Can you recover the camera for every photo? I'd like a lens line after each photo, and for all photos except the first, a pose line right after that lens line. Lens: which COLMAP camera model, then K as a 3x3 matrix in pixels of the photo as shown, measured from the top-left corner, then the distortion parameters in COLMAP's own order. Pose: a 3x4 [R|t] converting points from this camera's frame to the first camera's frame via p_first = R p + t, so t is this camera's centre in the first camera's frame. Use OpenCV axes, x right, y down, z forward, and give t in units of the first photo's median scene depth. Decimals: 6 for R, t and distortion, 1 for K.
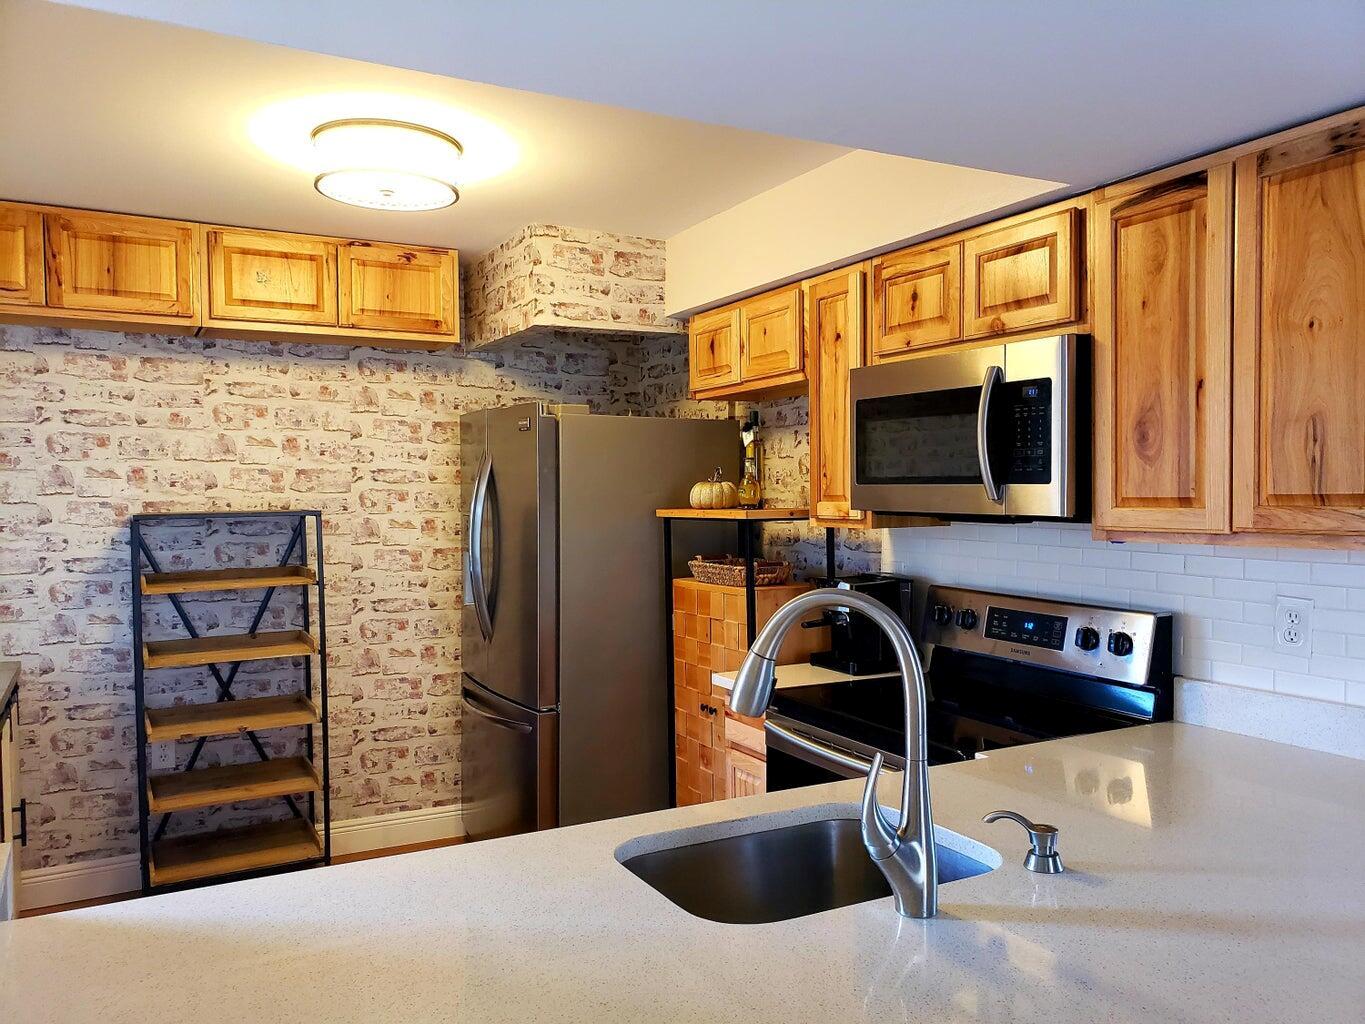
lens RADIAL K [[1079.1, 0, 691.0], [0, 1079.1, 510.8], [0, 0, 1]] dist [0.078551, -0.108285]
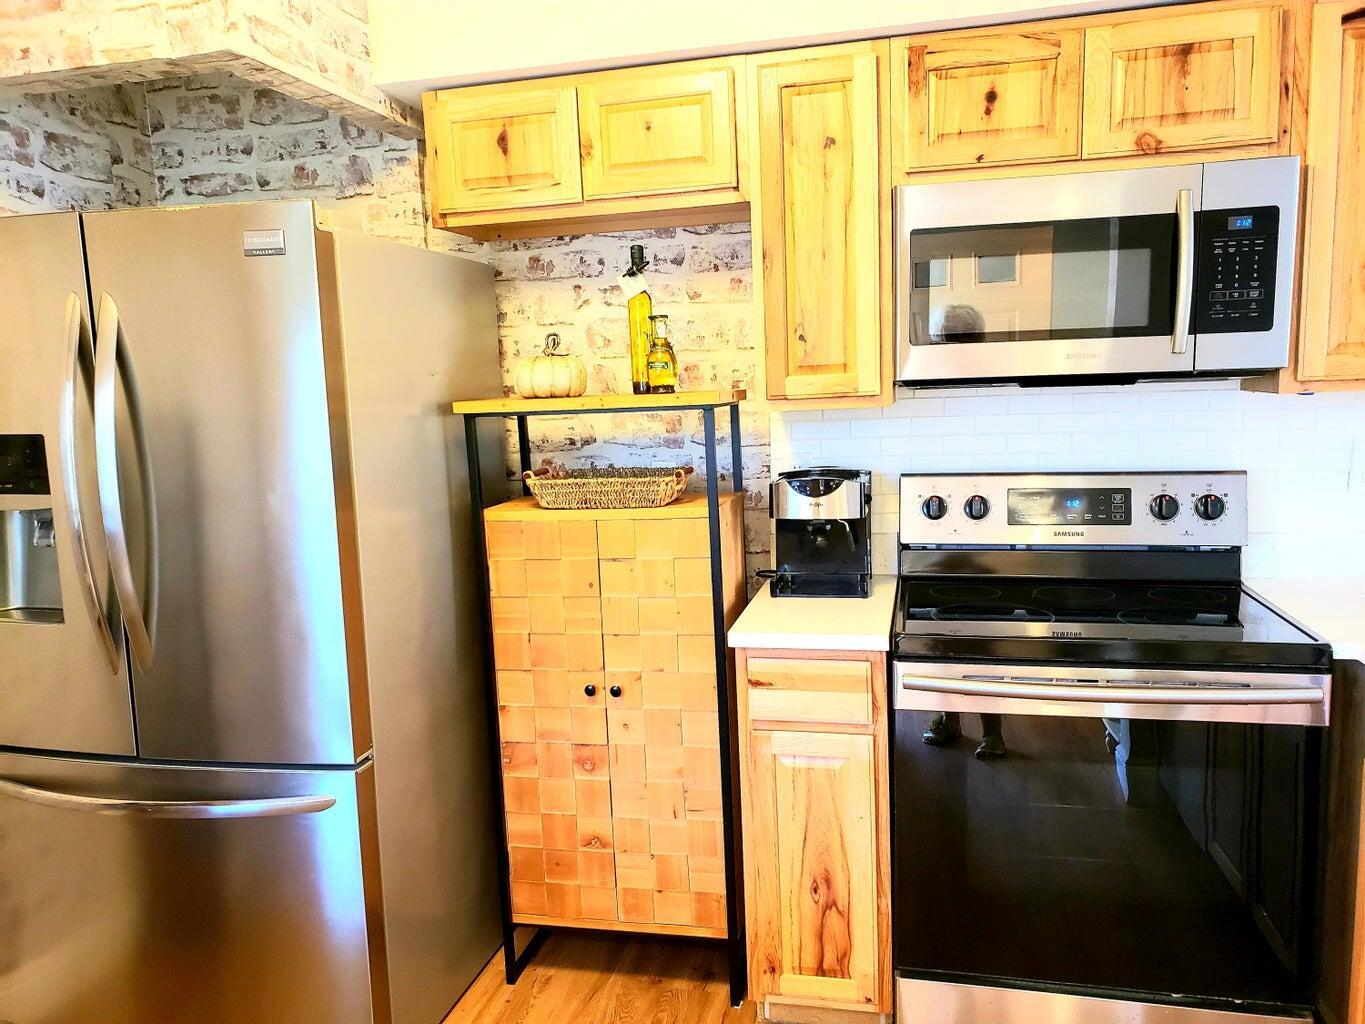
lens RADIAL K [[1079.1, 0, 667.1], [0, 1079.1, 507.7], [0, 0, 1]] dist [0.078551, -0.108285]
pose [[0.657305, -0.105661, 0.746180, -0.440499], [0.049072, 0.994022, 0.097529, 0.004938], [-0.752025, -0.027490, 0.658561, 0.518252]]
